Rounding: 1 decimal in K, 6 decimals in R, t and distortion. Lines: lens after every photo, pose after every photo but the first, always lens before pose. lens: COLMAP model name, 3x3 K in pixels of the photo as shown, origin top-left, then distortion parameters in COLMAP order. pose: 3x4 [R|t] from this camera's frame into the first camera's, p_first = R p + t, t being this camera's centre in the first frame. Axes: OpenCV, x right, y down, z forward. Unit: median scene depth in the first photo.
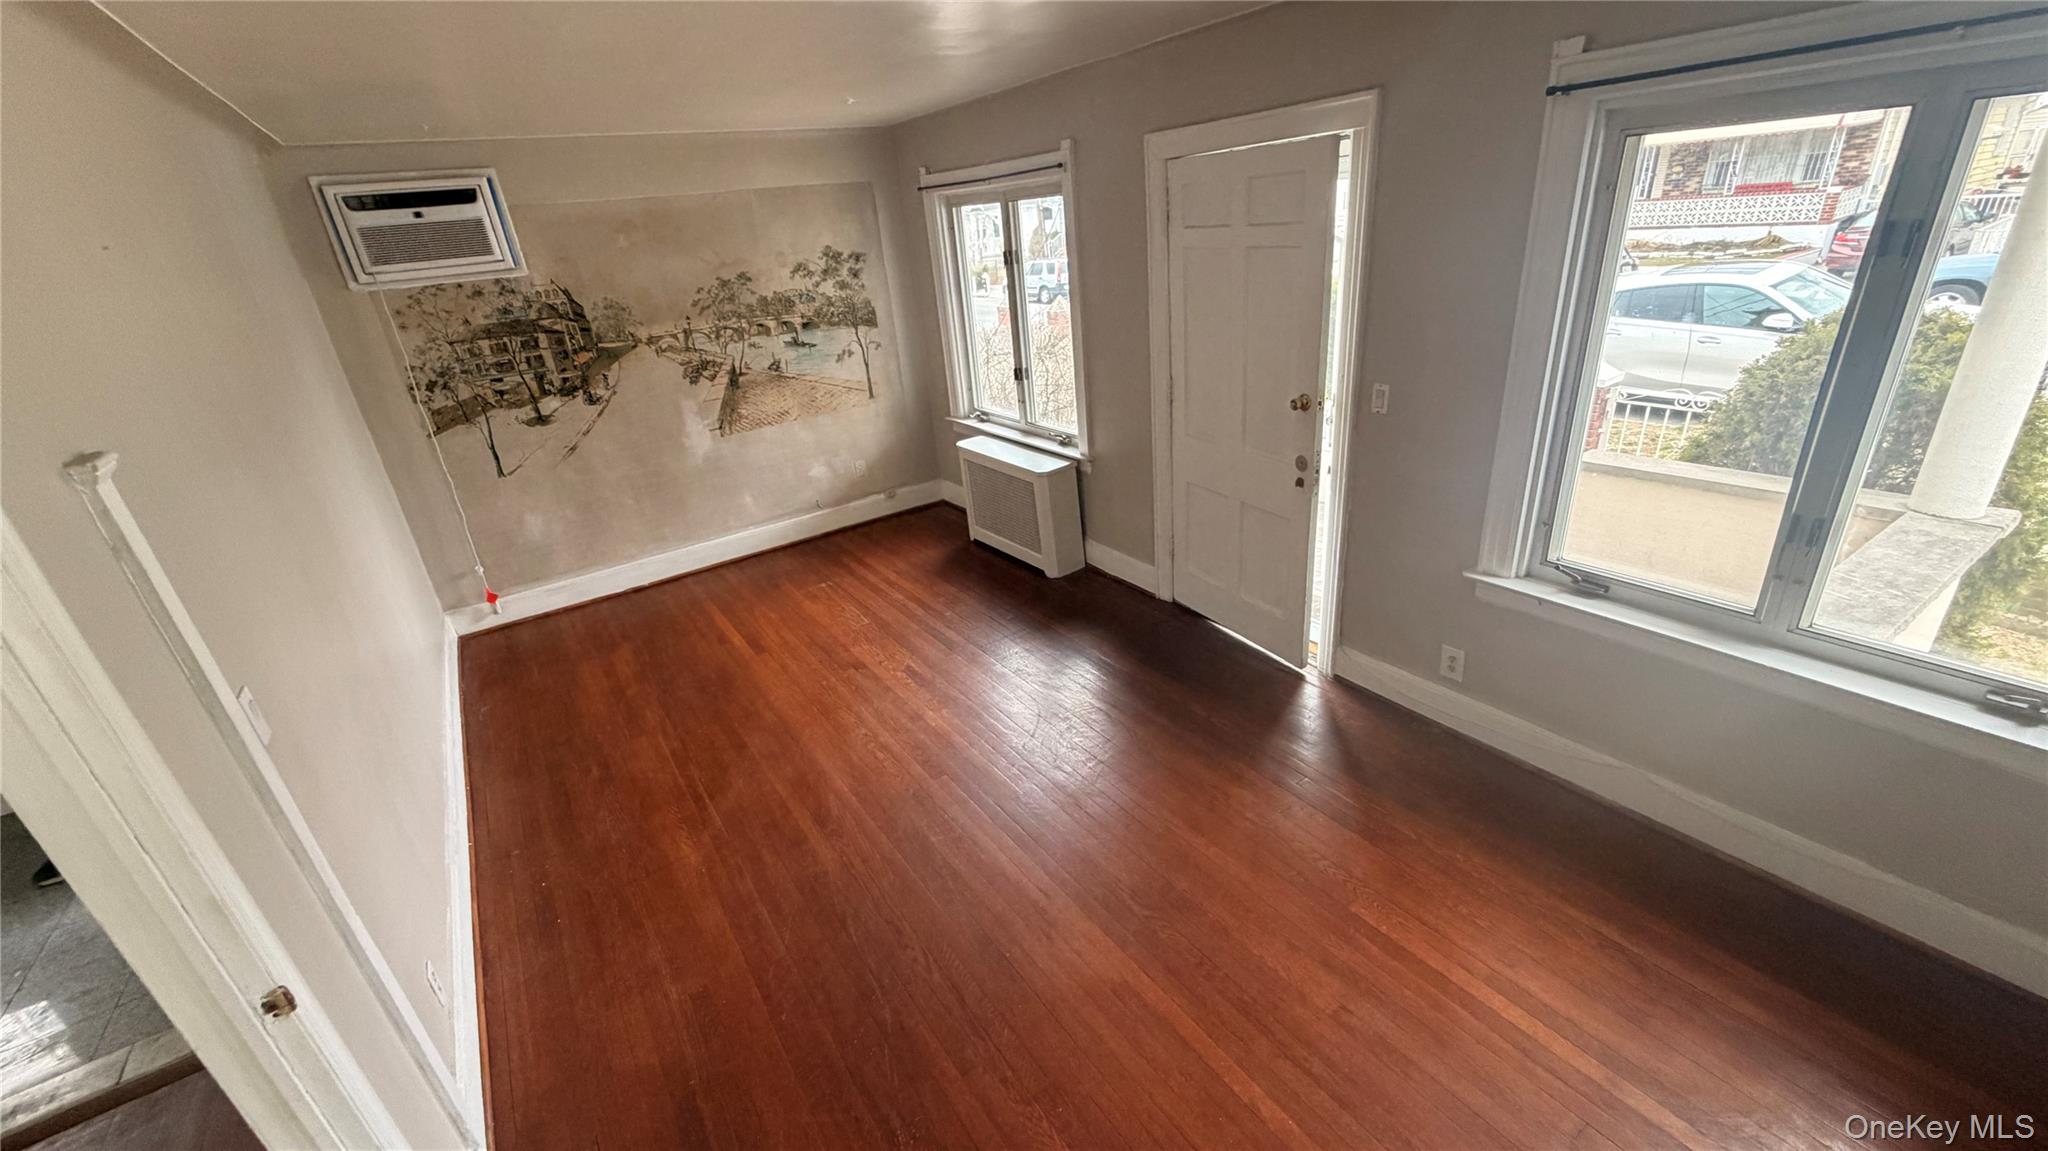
lens RADIAL K [[813.9, 0, 1027.7], [0, 813.9, 579.8], [0, 0, 1]] dist [-0.001572, 0.000155]
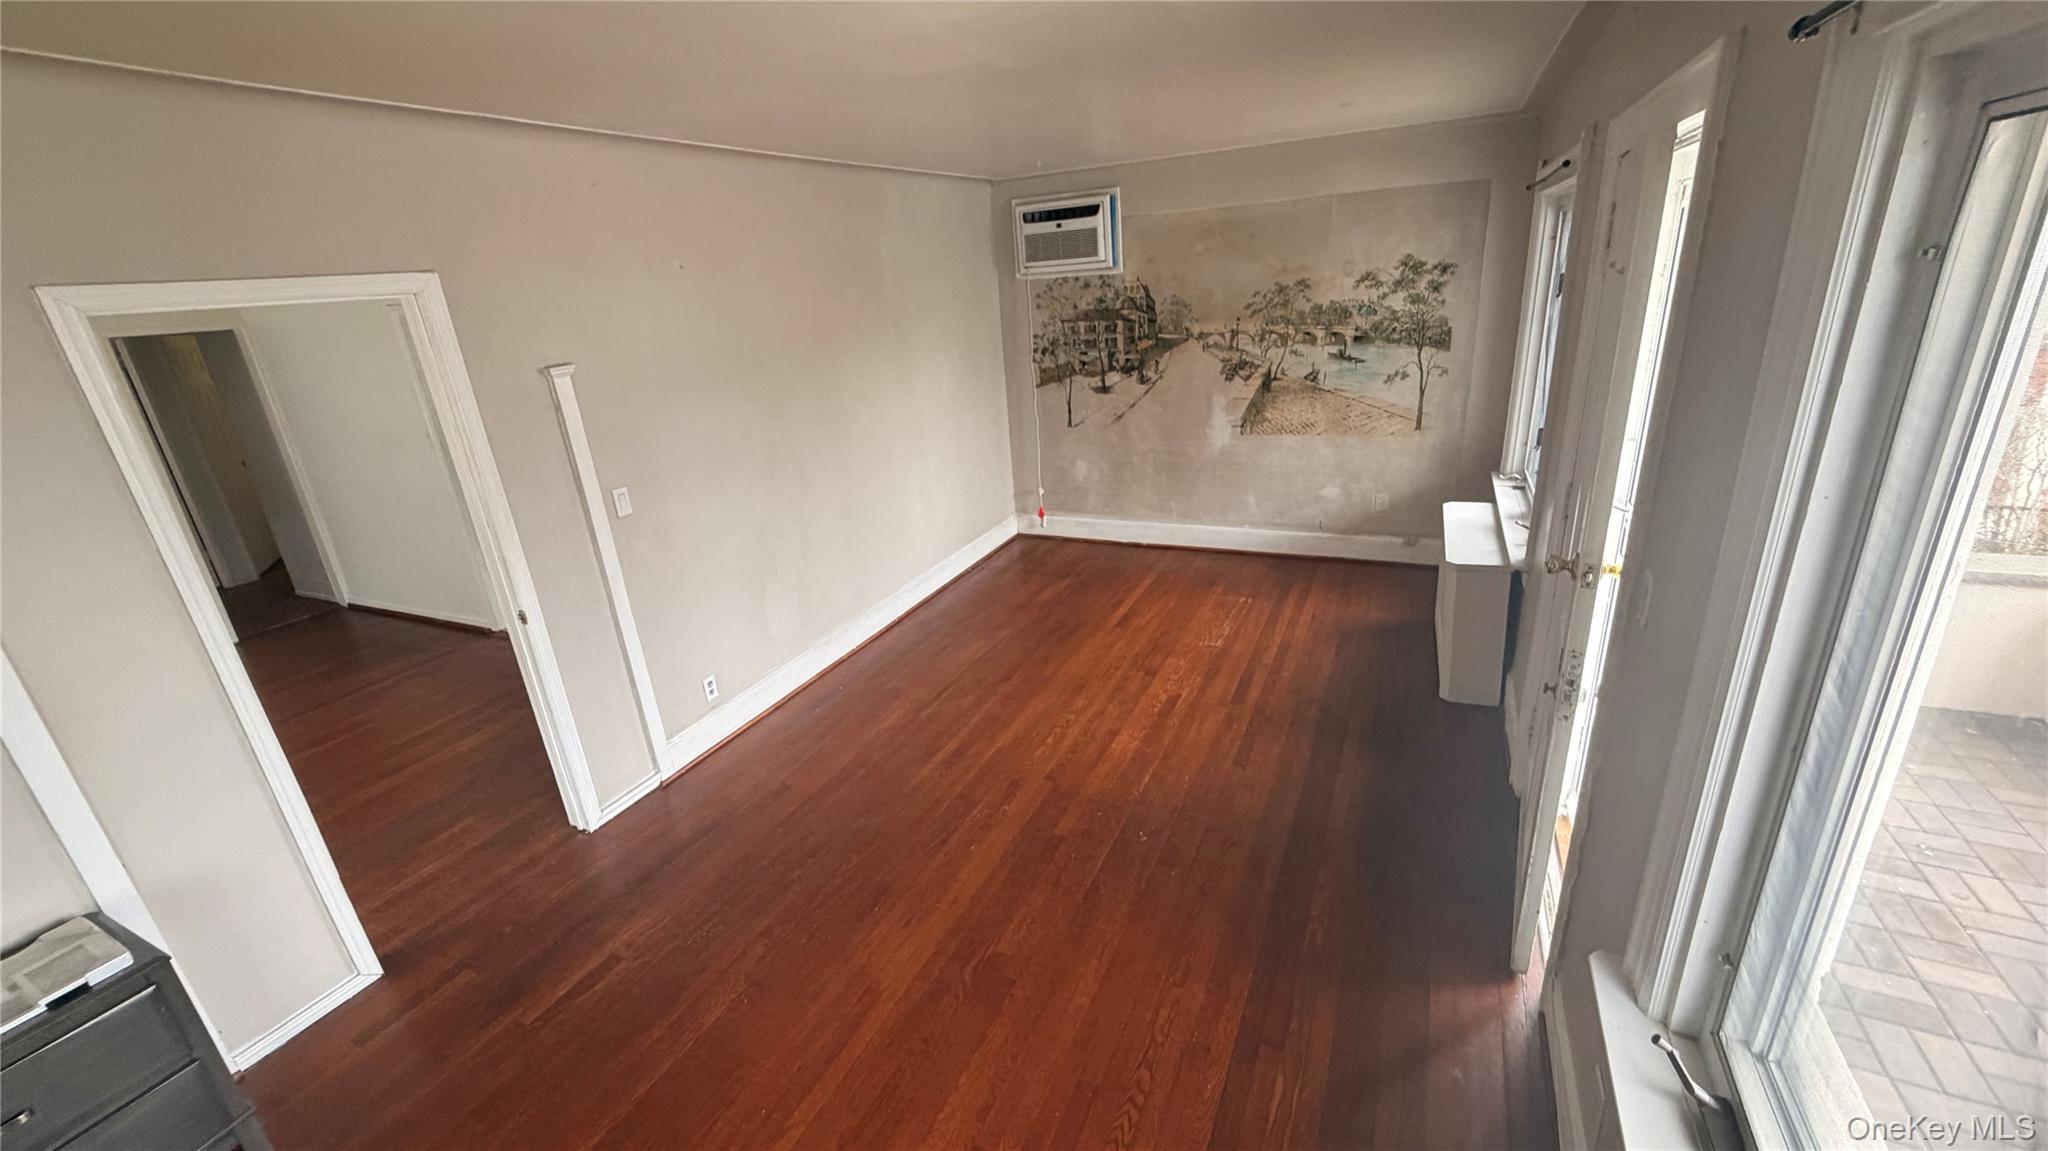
lens RADIAL K [[813.9, 0, 1002.2], [0, 813.9, 580.5], [0, 0, 1]] dist [-0.001572, 0.000155]
pose [[0.501369, 0.352612, -0.790123, 0.377549], [-0.330393, 0.922013, 0.201822, -0.118361], [0.799669, 0.159864, 0.578769, 0.192073]]
